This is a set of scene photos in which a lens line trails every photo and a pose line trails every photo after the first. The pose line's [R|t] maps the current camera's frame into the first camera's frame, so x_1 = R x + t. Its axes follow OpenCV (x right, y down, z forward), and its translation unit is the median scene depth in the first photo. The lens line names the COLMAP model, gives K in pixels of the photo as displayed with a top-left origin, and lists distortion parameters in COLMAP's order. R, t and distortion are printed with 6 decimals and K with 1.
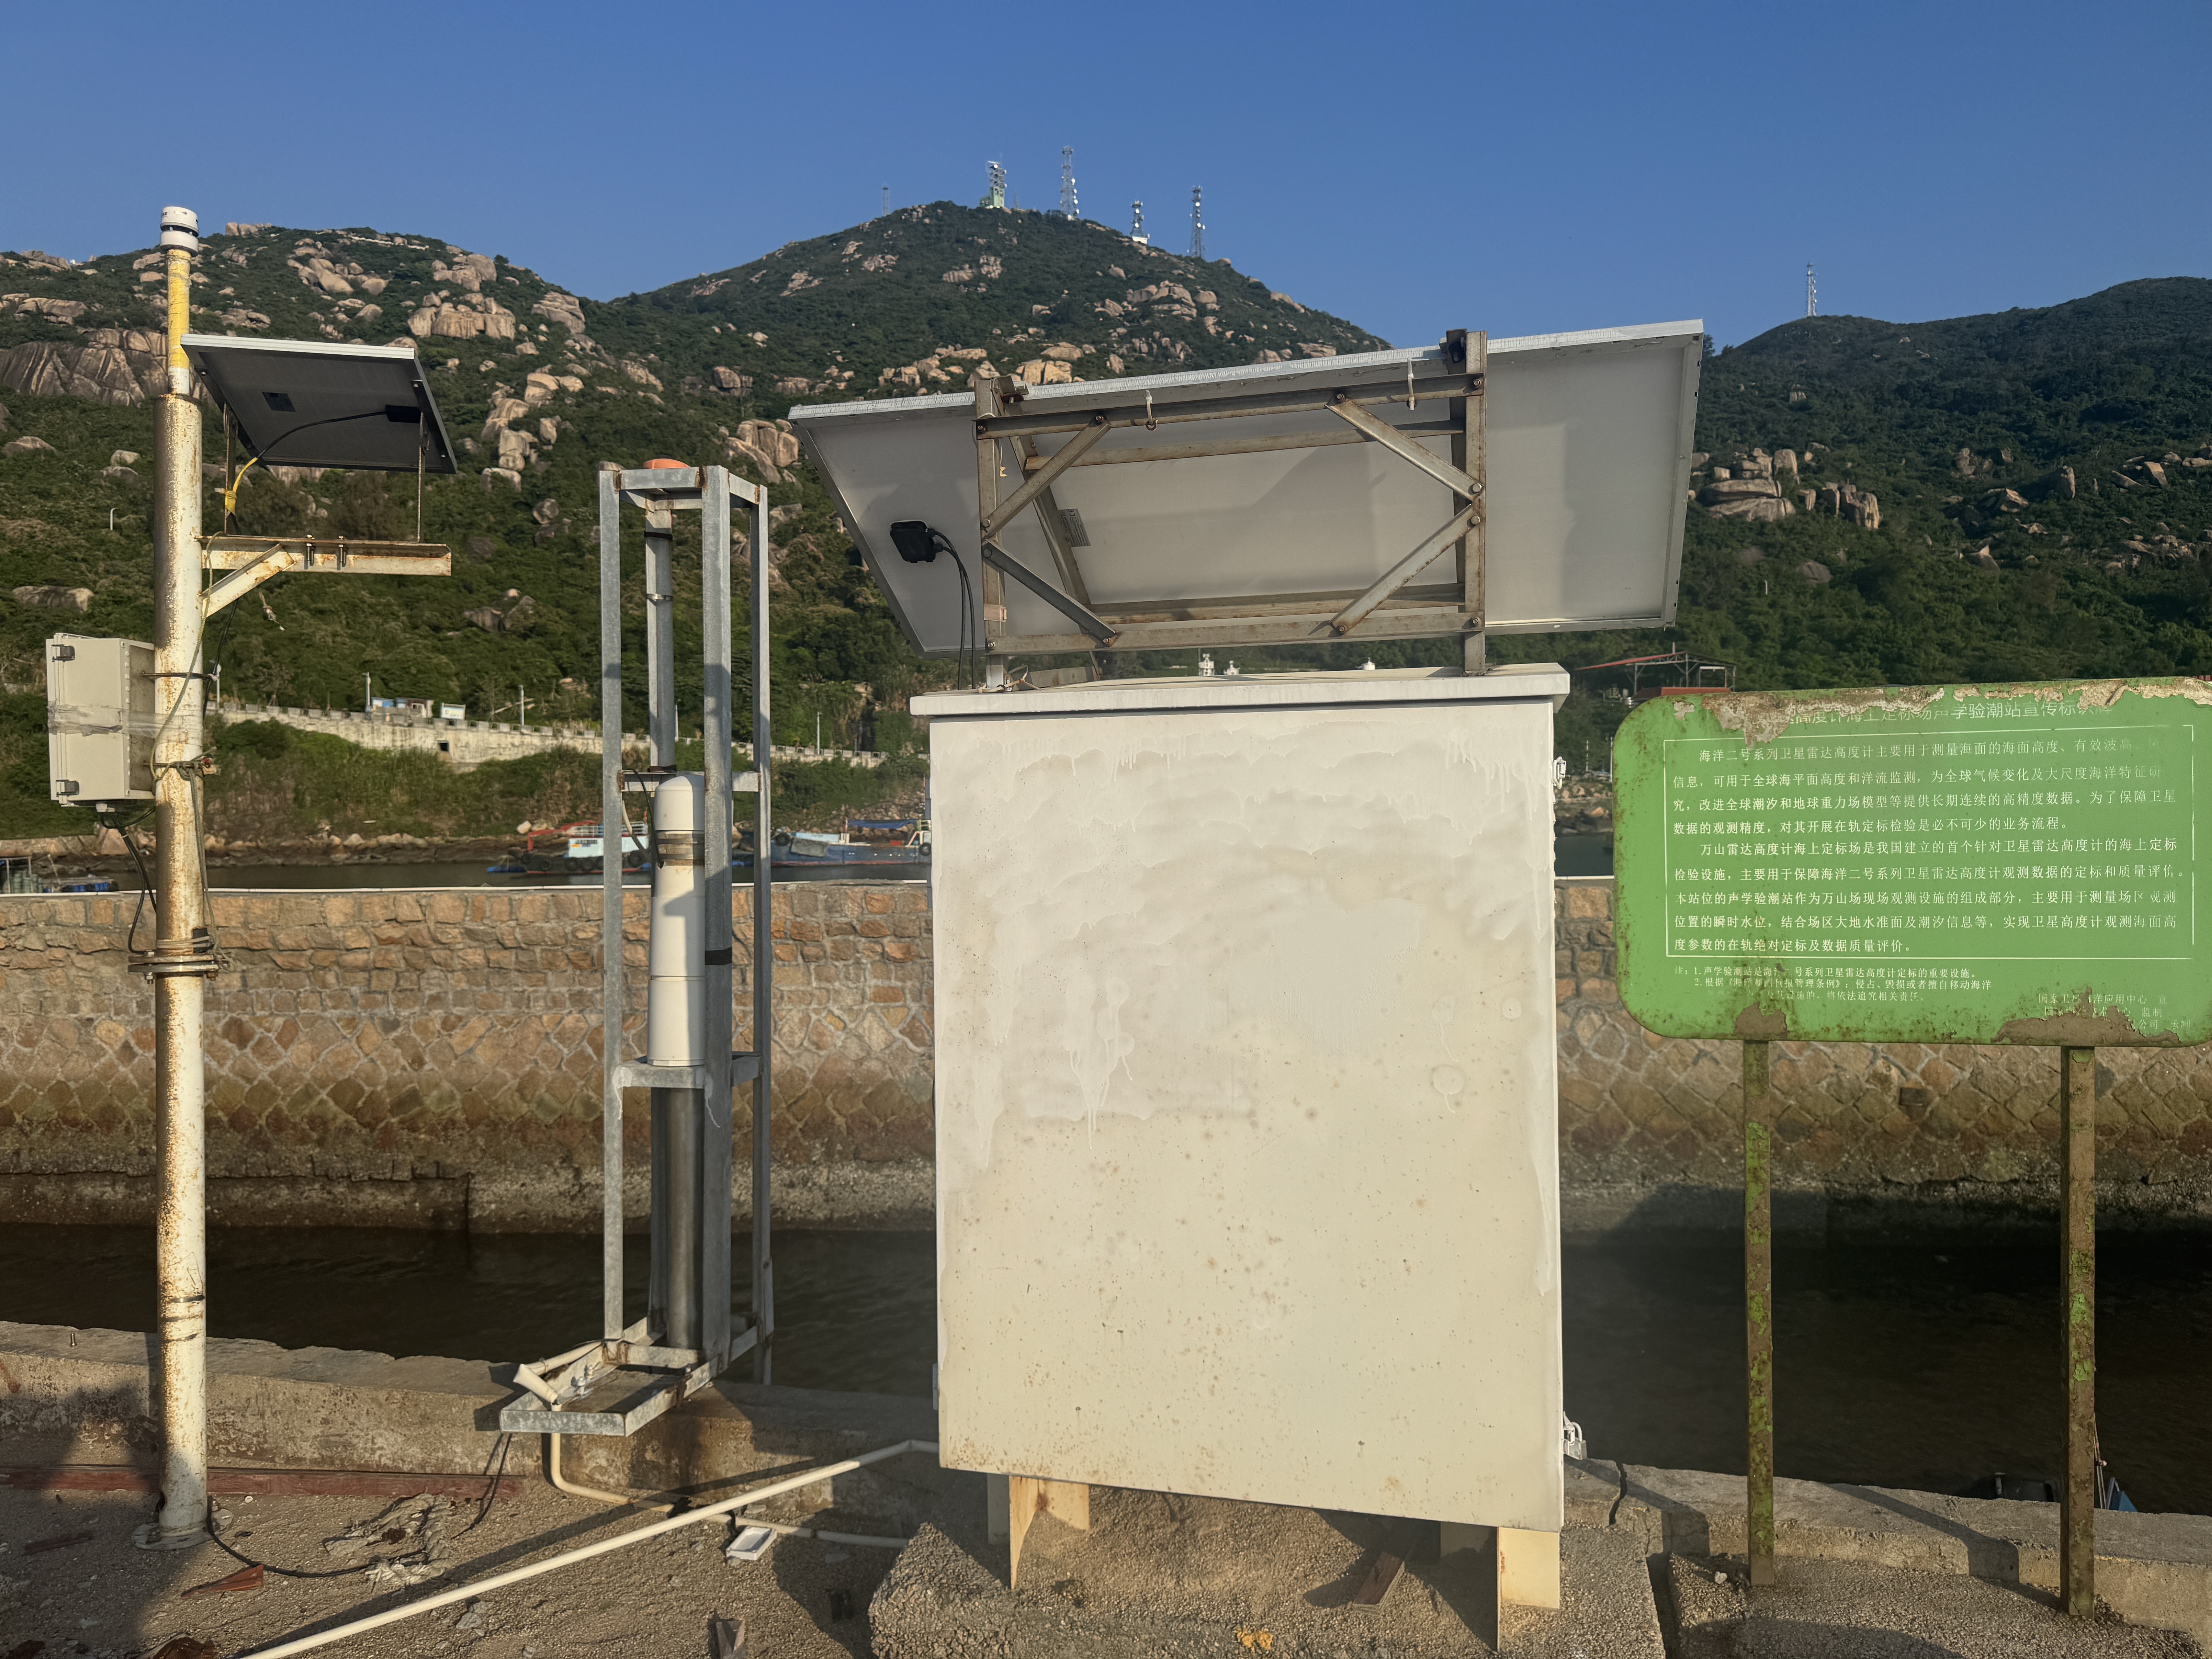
lens RADIAL K [[1557.3, 0, 1089.5], [0, 1557.3, 833.4], [0, 0, 1]] dist [0.032918, -0.048685]
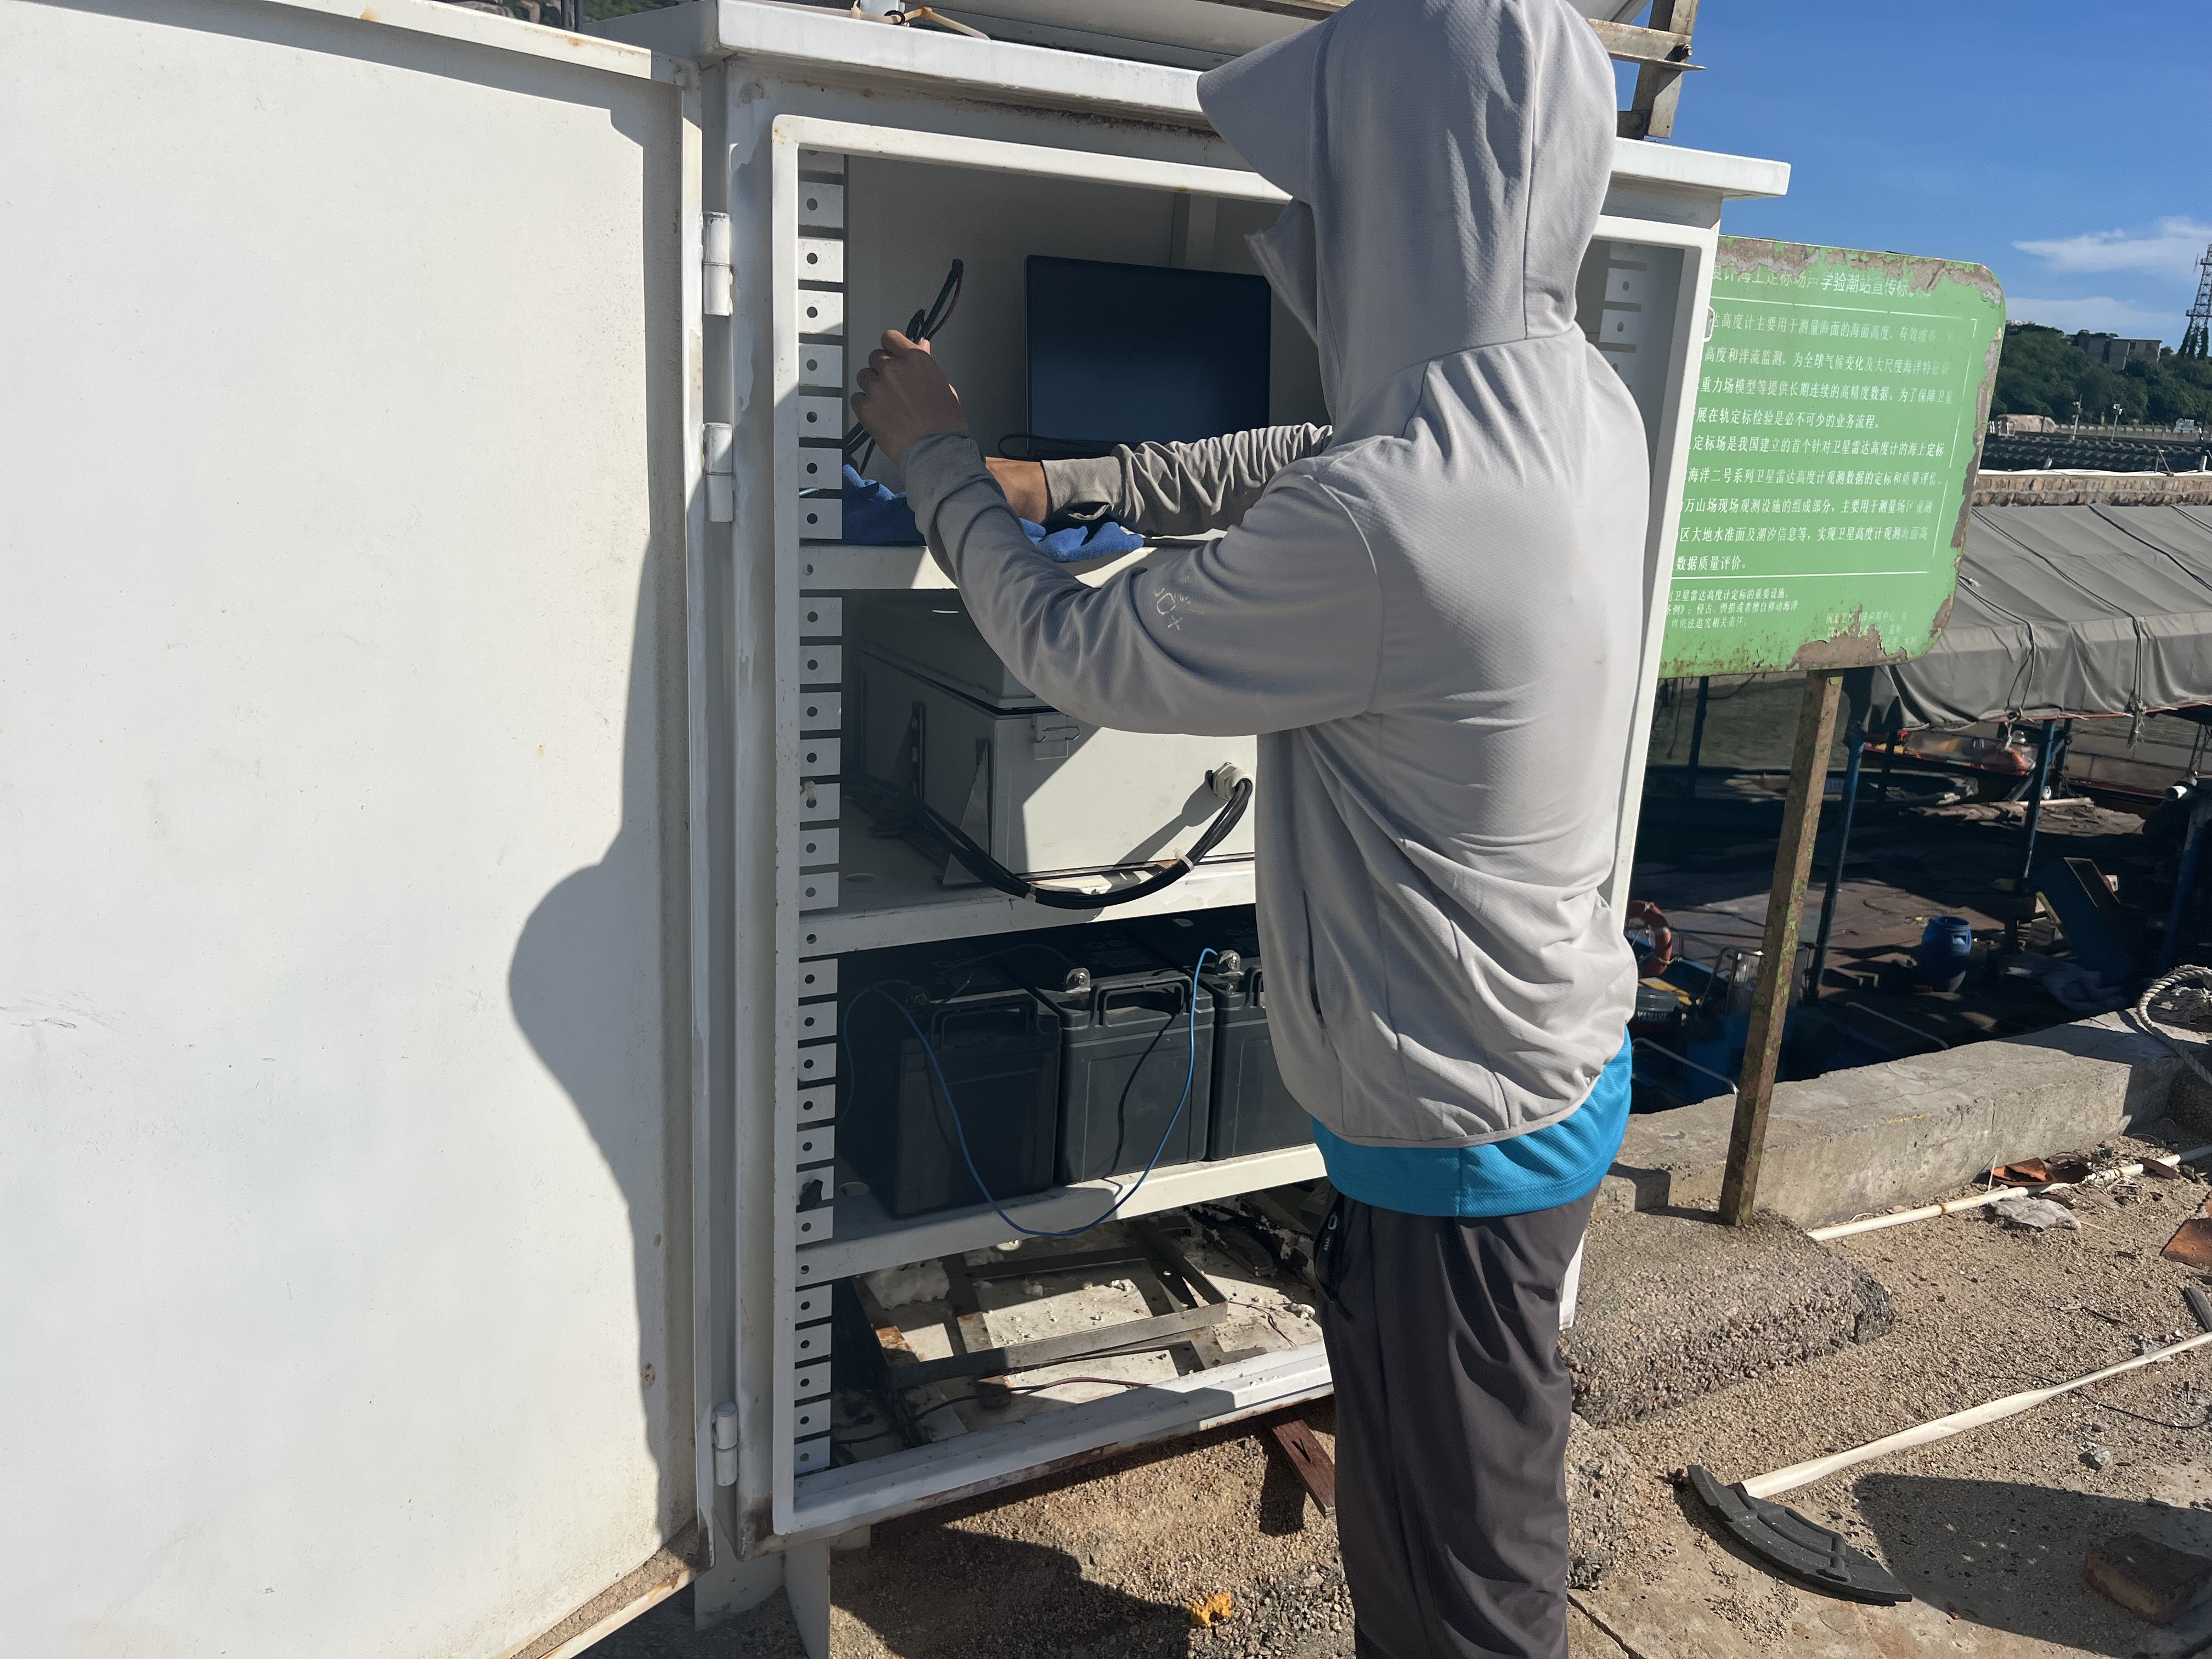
lens RADIAL K [[1669.3, 0, 1088.8], [0, 1669.3, 832.9], [0, 0, 1]] dist [-0.001390, -0.014579]
pose [[0.733082, -0.126790, 0.668218, -0.360952], [-0.042051, 0.972142, 0.230590, 0.020121], [-0.678839, -0.197140, 0.707328, 0.562319]]
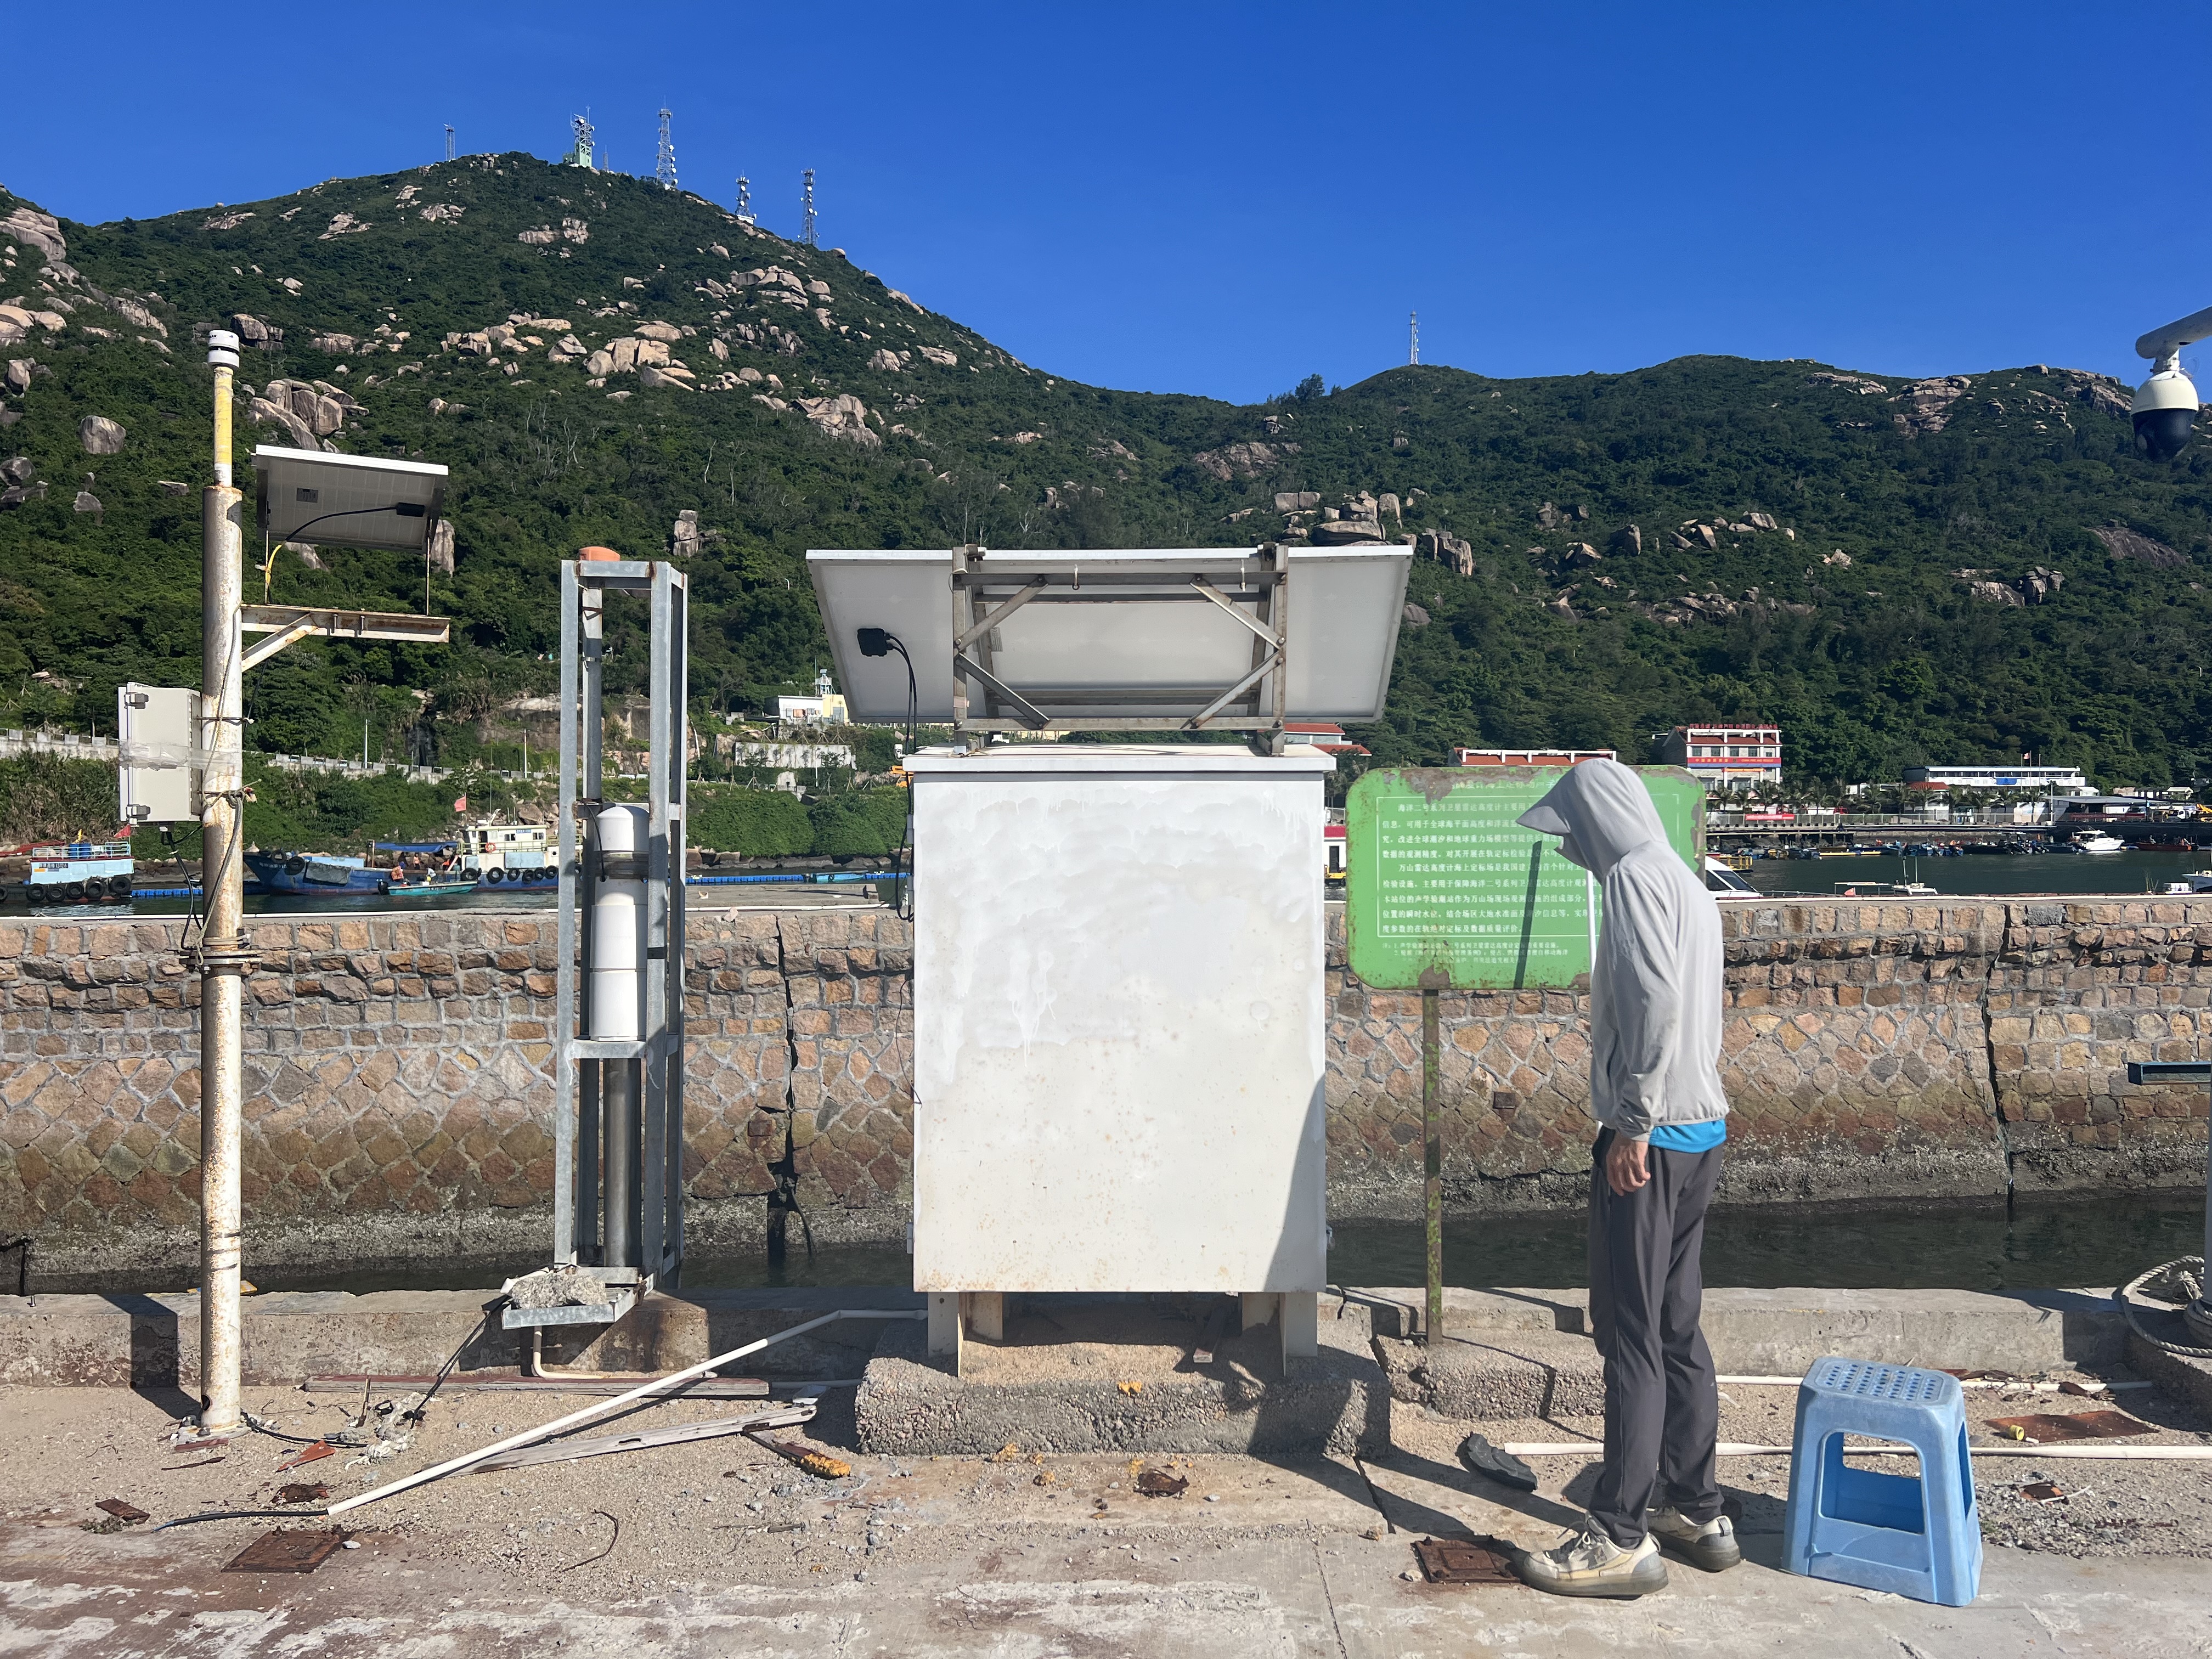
lens RADIAL K [[1640.0, 0, 1114.3], [0, 1640.0, 845.5], [0, 0, 1]] dist [0.092549, -0.127537]
pose [[0.967800, 0.009100, 0.251554, -0.301308], [-0.006422, 0.999914, -0.011466, 0.008869], [-0.251637, 0.009481, 0.967775, -0.523557]]
